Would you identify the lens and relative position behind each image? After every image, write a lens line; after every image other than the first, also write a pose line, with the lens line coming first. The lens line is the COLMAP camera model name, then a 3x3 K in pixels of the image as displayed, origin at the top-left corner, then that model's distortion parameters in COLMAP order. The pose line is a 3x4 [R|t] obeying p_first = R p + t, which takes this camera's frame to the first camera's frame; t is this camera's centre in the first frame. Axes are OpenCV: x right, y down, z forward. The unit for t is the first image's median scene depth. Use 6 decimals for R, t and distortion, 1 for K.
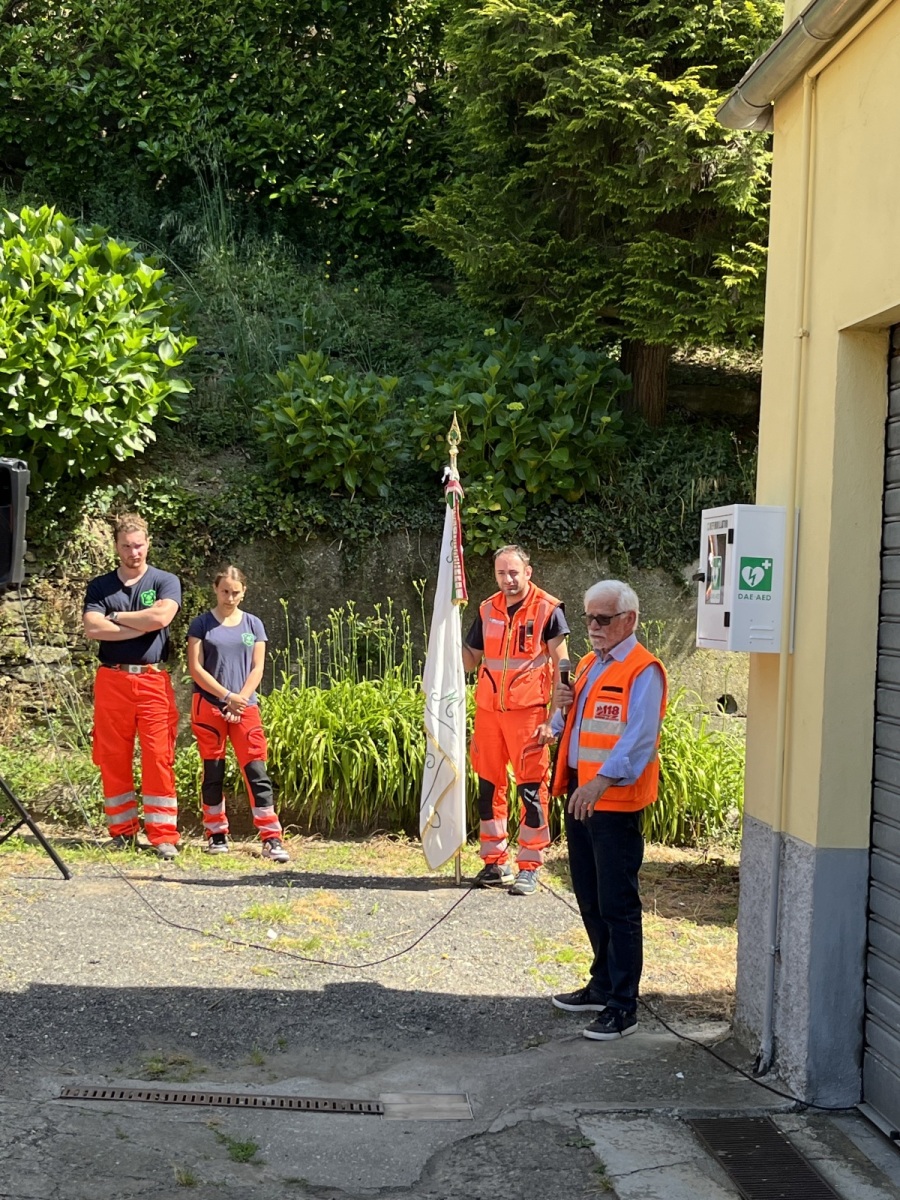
lens RADIAL K [[1671.5, 0, 450.0], [0, 1671.5, 600.0], [0, 0, 1]] dist [0.268615, -1.220596]
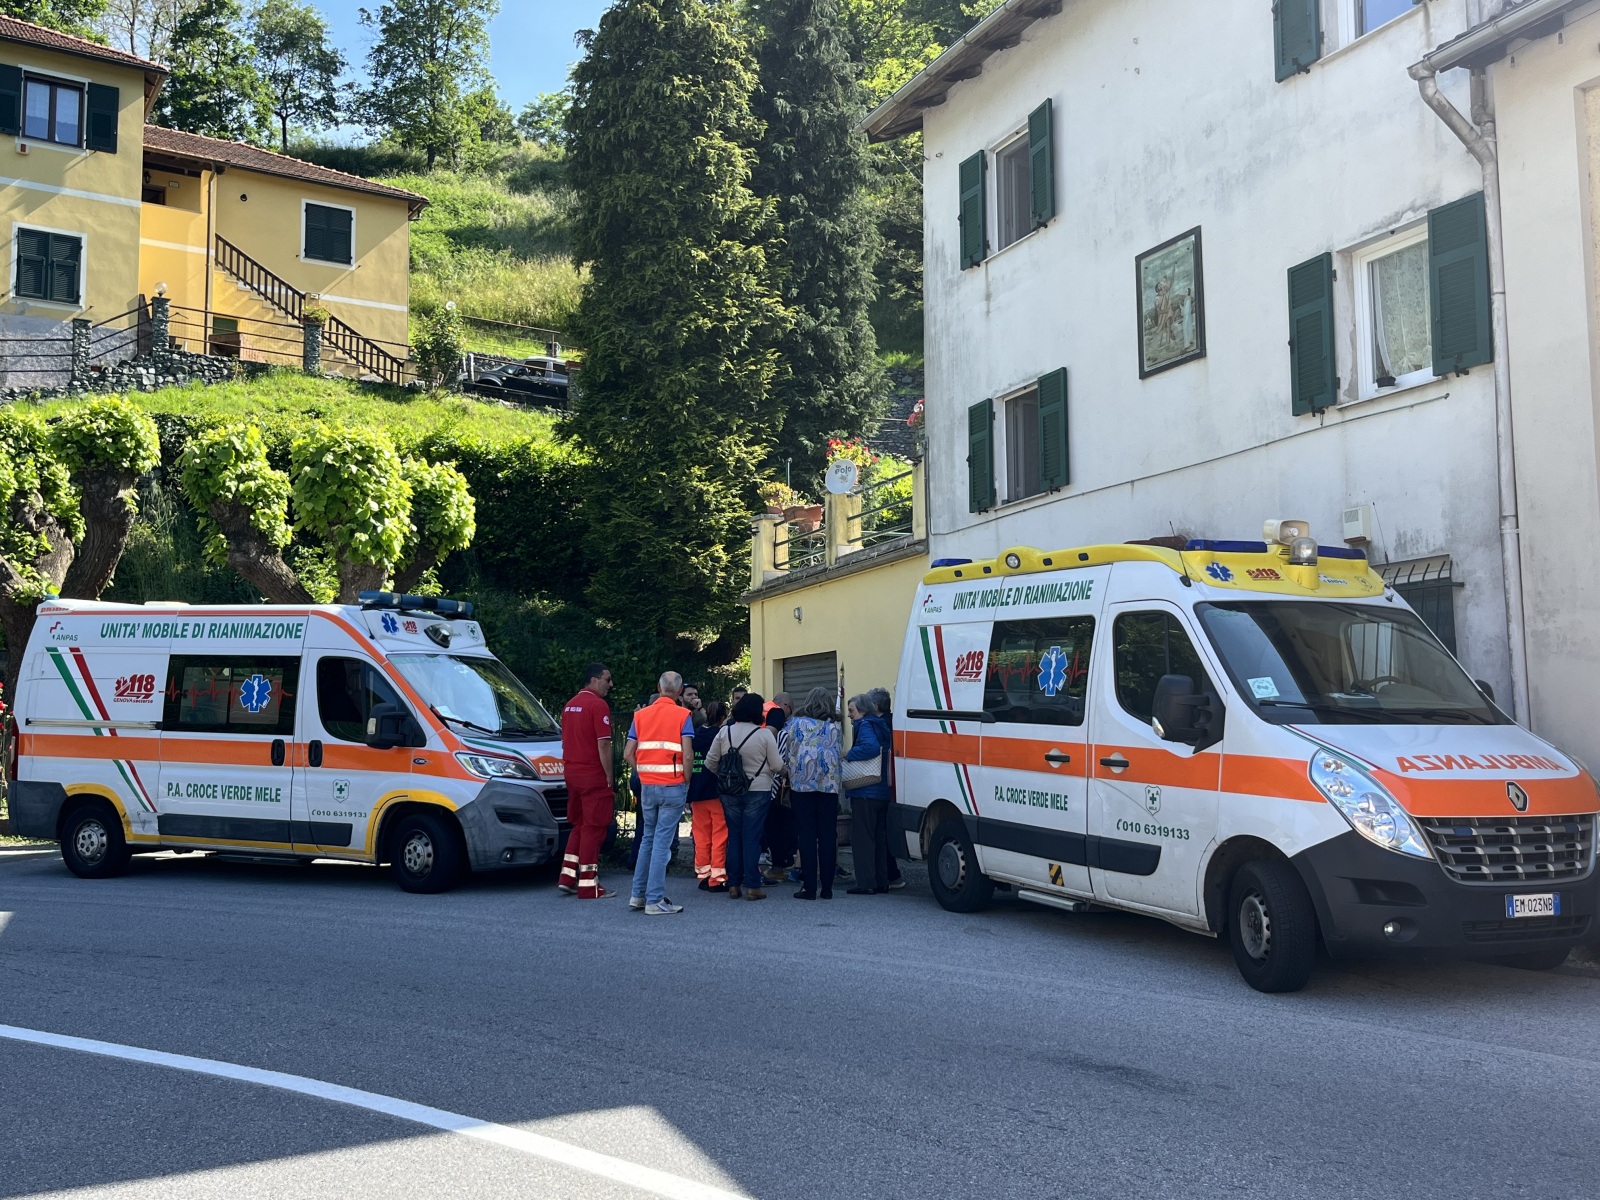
lens RADIAL K [[1478.2, 0, 800.0], [0, 1478.2, 600.0], [0, 0, 1]] dist [-0.005176, -0.008963]
pose [[0.939505, -0.025542, 0.341582, -0.524069], [0.053219, 0.995991, -0.071903, -0.023217], [-0.338376, 0.085732, 0.937098, -1.346386]]
